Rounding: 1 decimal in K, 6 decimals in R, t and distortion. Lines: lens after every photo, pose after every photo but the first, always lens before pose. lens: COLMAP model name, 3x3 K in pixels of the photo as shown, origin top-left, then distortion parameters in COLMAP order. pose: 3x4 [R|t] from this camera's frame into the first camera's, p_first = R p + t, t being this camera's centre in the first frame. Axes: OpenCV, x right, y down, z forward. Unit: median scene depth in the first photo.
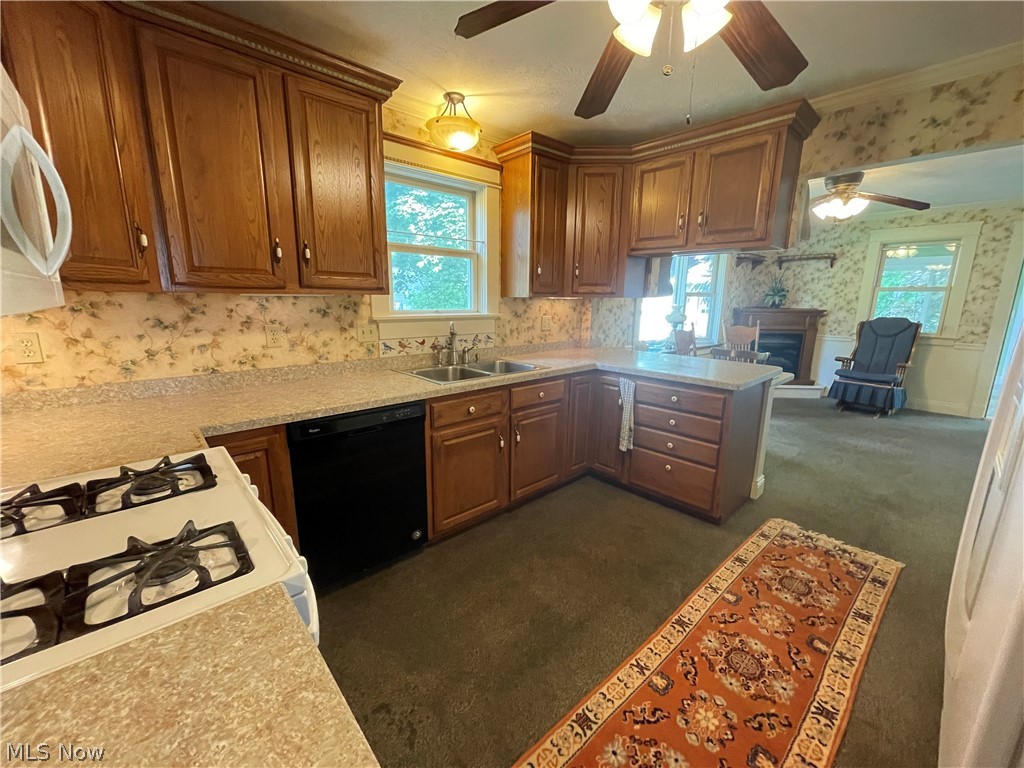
lens RADIAL K [[416.3, 0, 509.8], [0, 416.3, 384.5], [0, 0, 1]] dist [-0.003138, 0.000166]
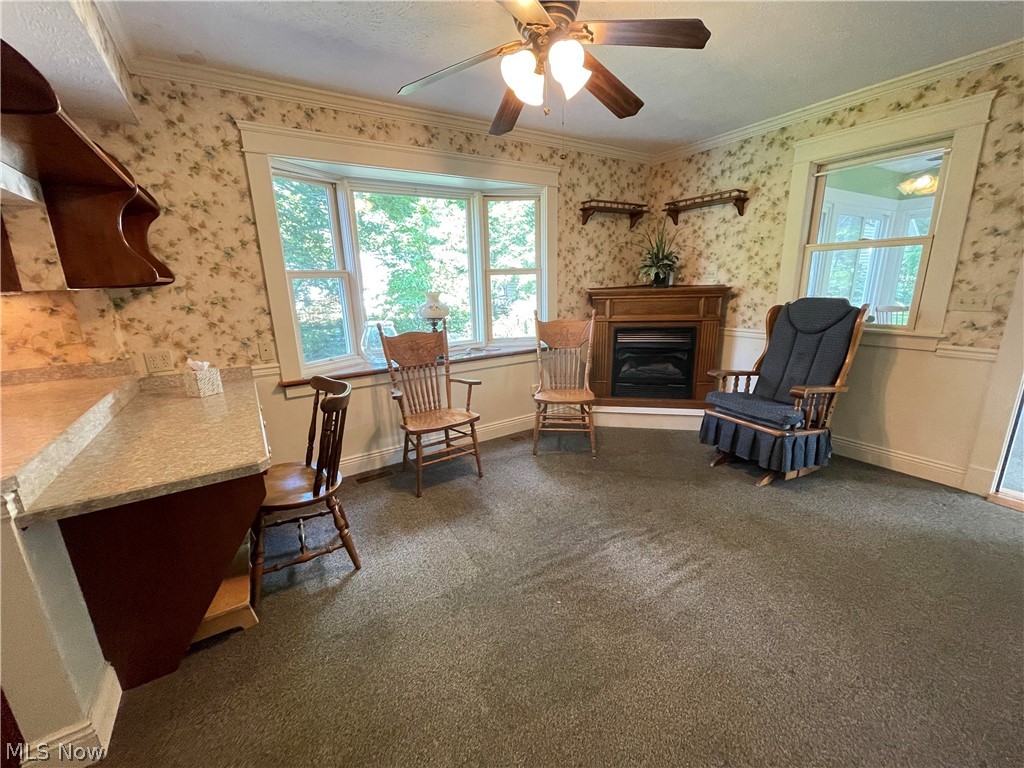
lens RADIAL K [[416.3, 0, 511.6], [0, 416.3, 384.4], [0, 0, 1]] dist [-0.003138, 0.000166]
pose [[0.985707, -0.000161, -0.168468, 0.560293], [0.007699, 0.998998, 0.044093, -0.068513], [0.168292, -0.044760, 0.984720, 0.351971]]
